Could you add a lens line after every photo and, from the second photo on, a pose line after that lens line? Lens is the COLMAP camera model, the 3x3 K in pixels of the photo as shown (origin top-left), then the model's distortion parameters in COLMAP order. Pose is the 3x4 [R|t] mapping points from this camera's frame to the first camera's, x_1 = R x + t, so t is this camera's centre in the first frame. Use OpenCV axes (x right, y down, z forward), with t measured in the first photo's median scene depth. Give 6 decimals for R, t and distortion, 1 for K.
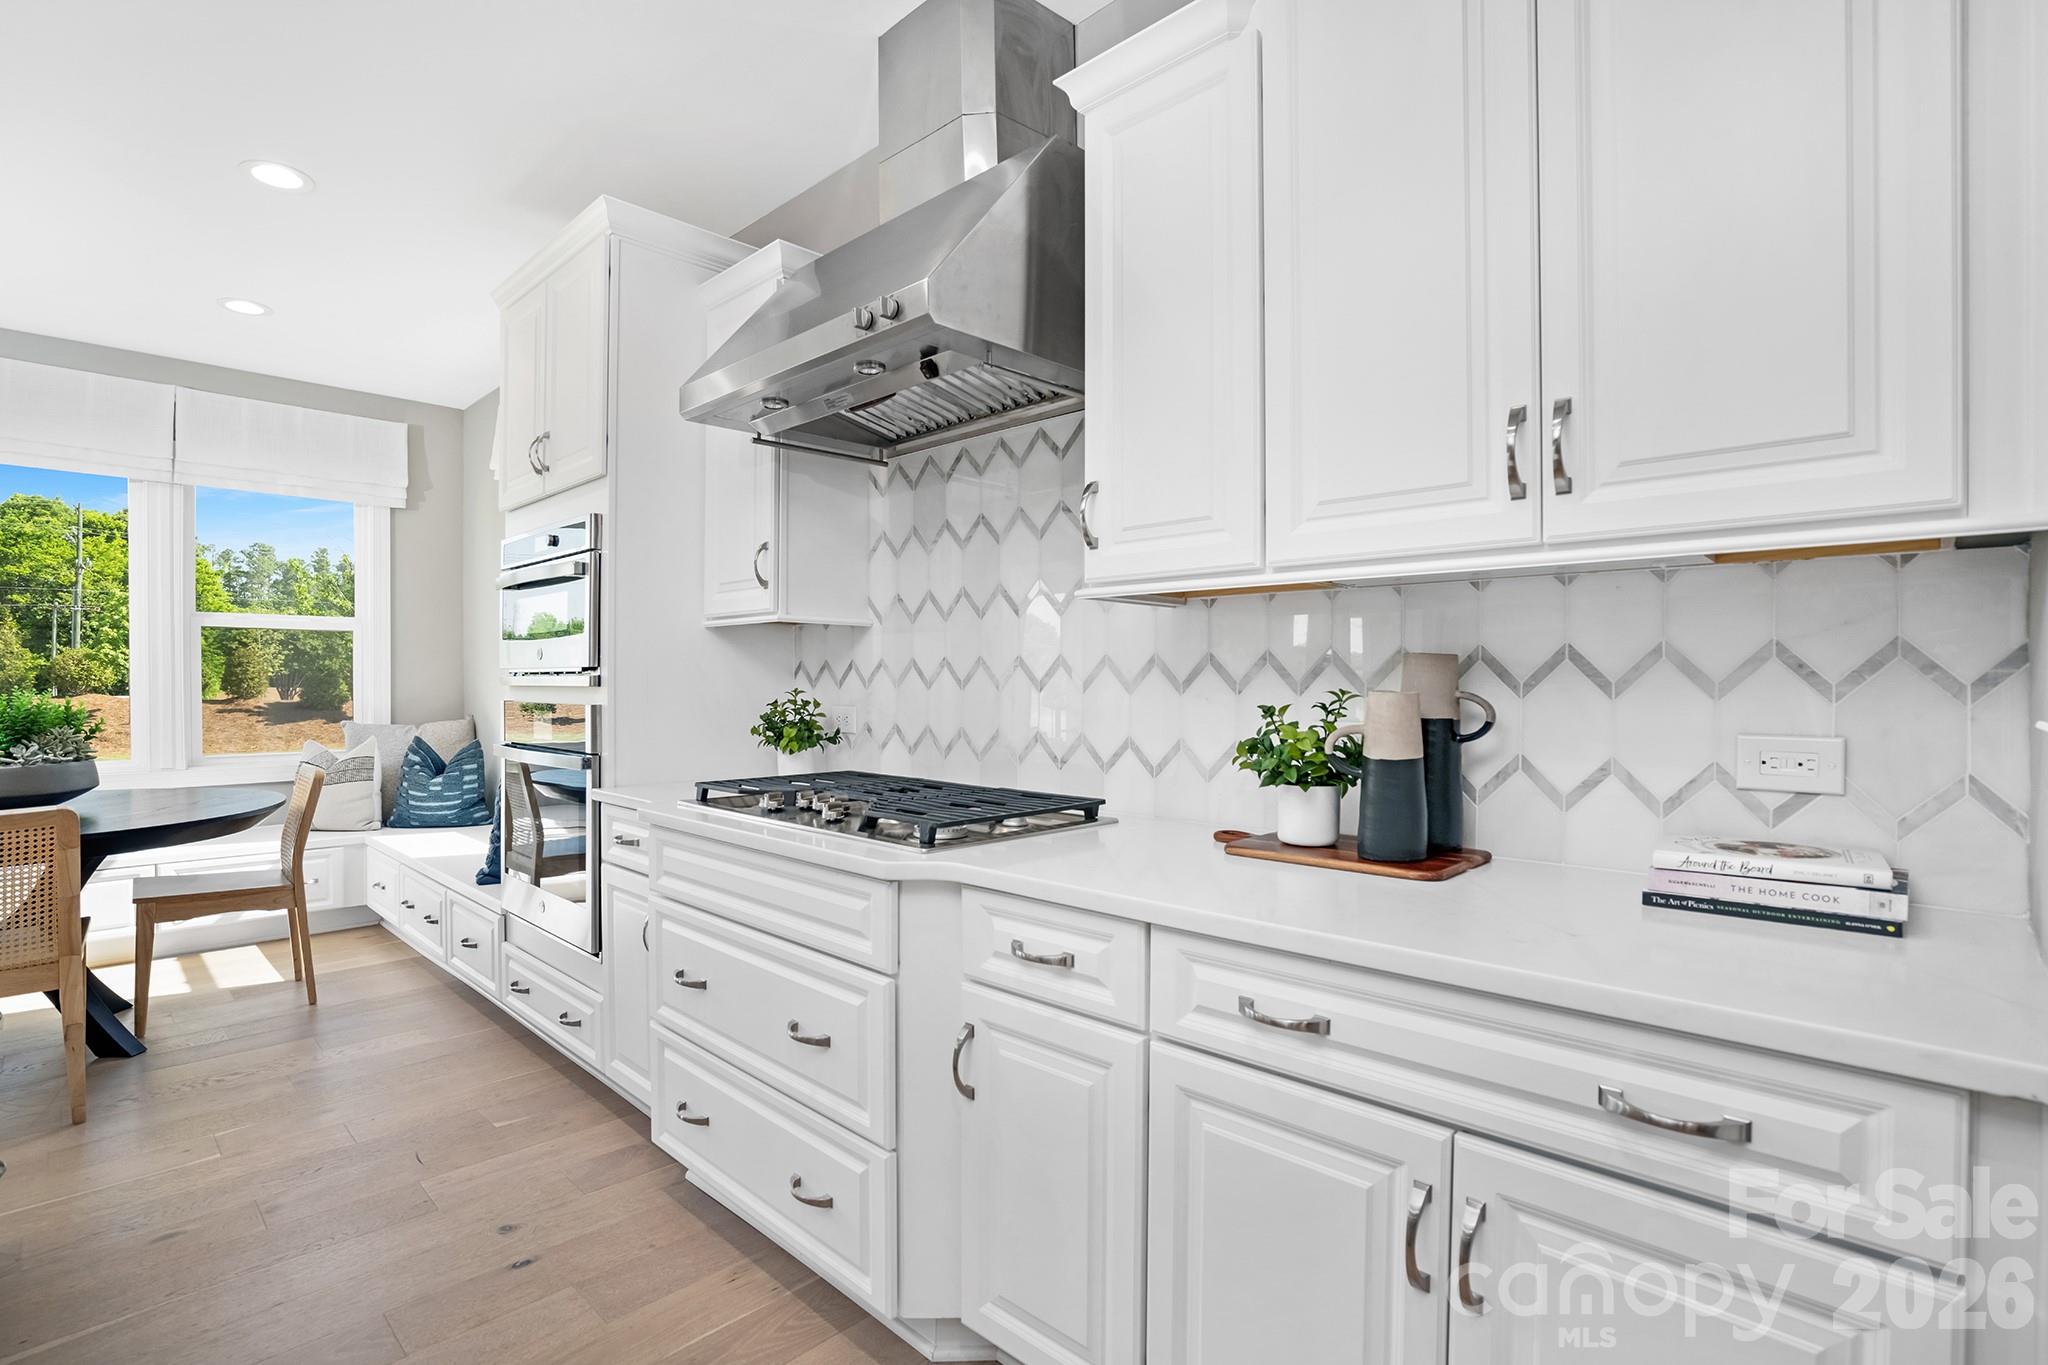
lens RADIAL K [[979.3, 0, 1023.4], [0, 979.3, 689.6], [0, 0, 1]] dist [-0.039921, 0.015360]
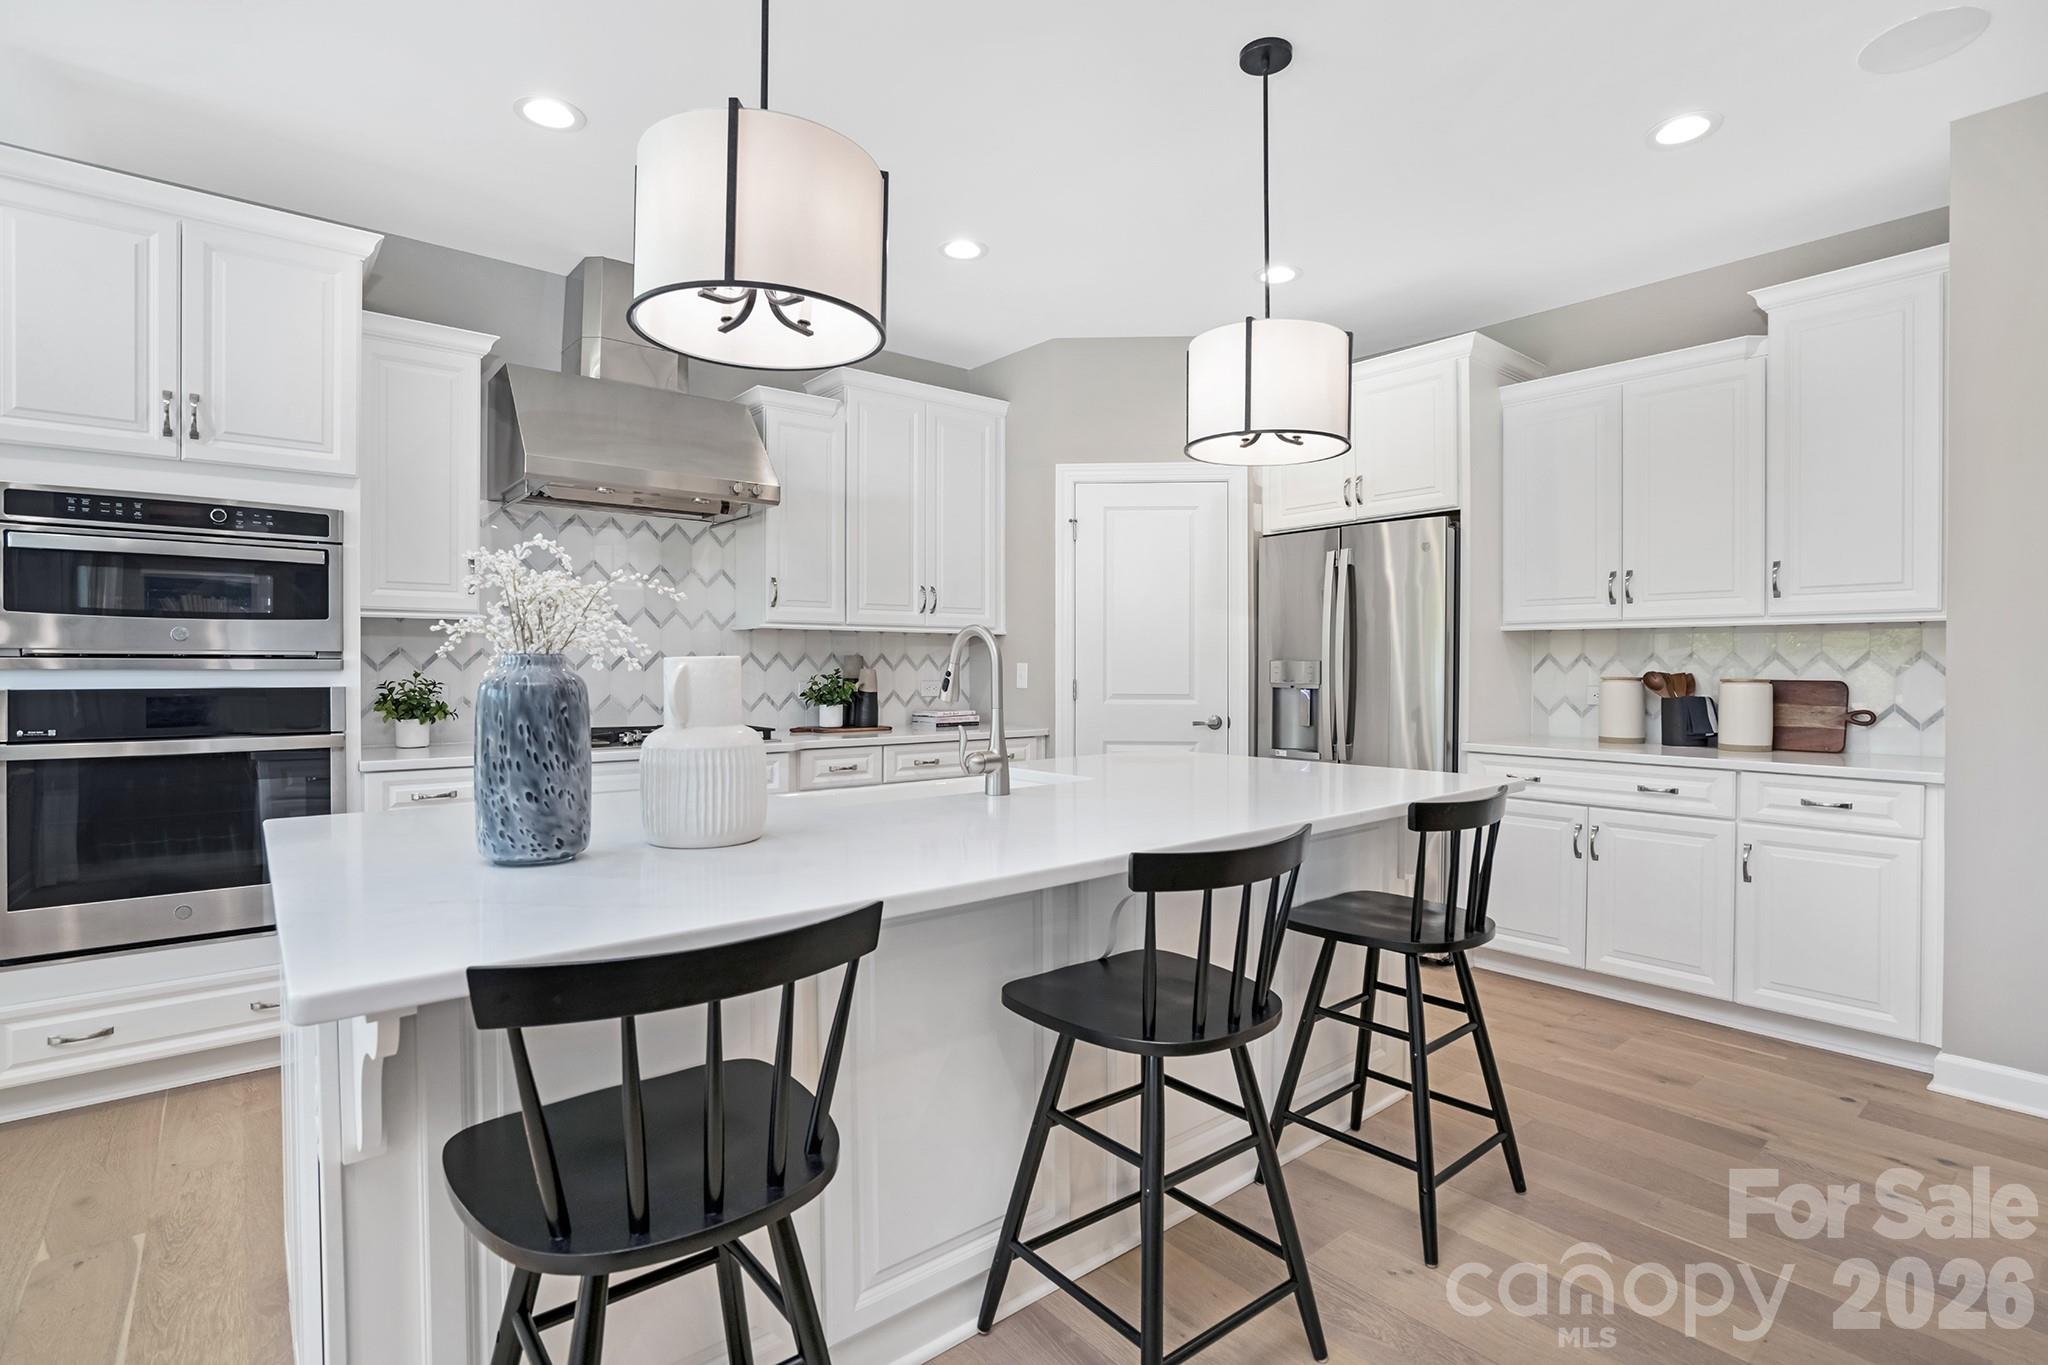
lens RADIAL K [[979.3, 0, 1028.6], [0, 979.3, 670.2], [0, 0, 1]] dist [-0.039921, 0.015360]
pose [[0.118353, -0.005221, 0.992958, -1.635381], [0.004295, 0.999980, 0.004746, -0.004946], [-0.992962, 0.003703, 0.118373, 0.117099]]
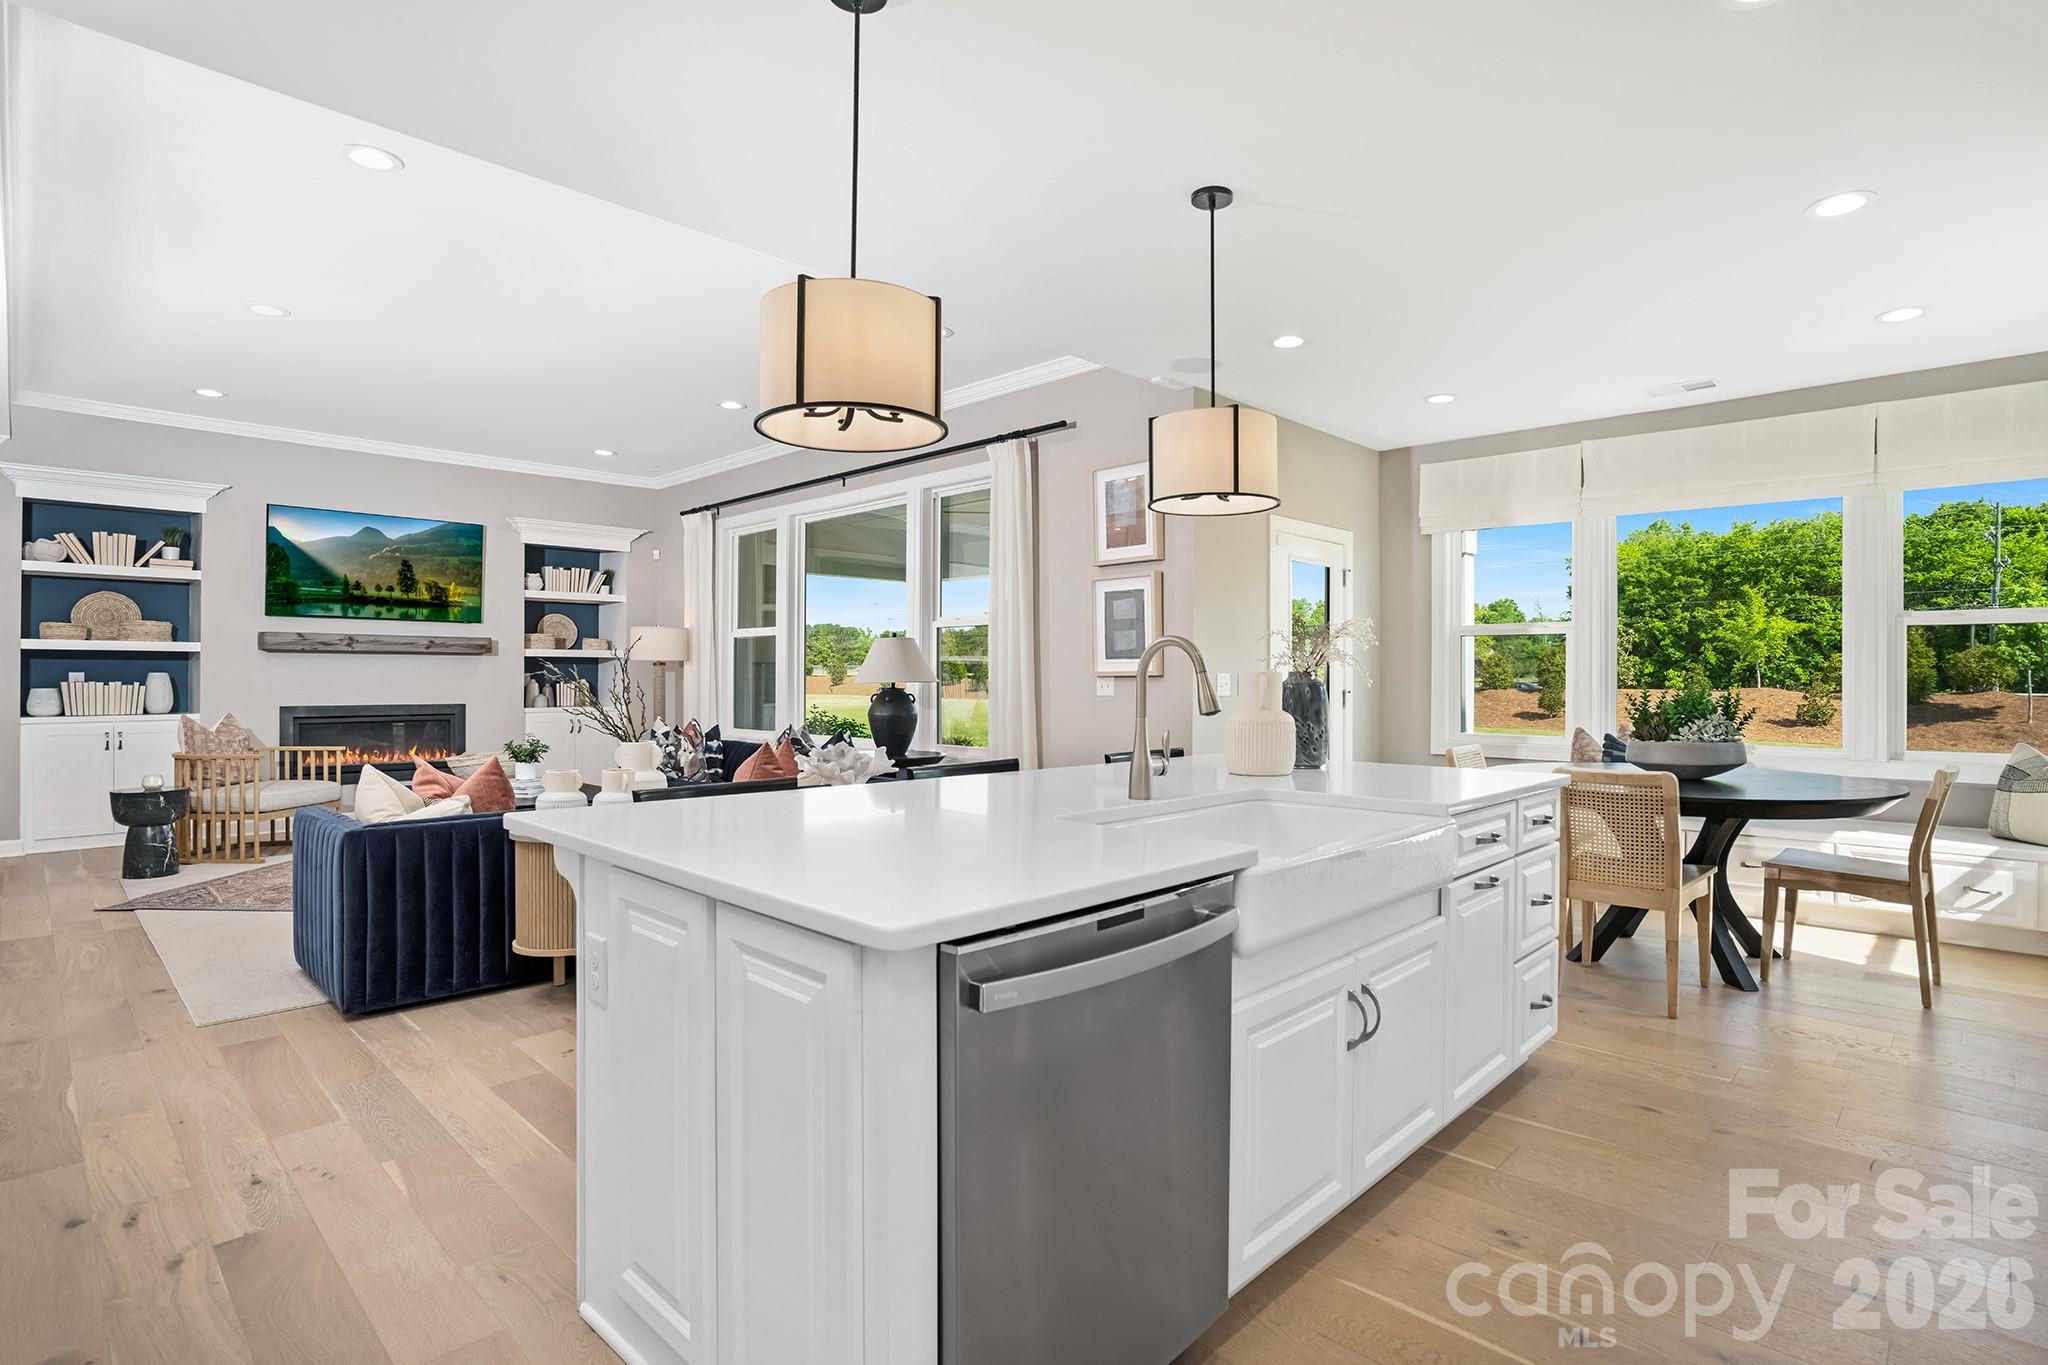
lens RADIAL K [[979.3, 0, 1095.4], [0, 979.3, 678.6], [0, 0, 1]] dist [-0.039921, 0.015360]
pose [[0.036464, 0.002785, -0.999331, 0.555749], [-0.010187, 0.999945, 0.002415, 0.000240], [0.999283, 0.010093, 0.036491, 0.426278]]
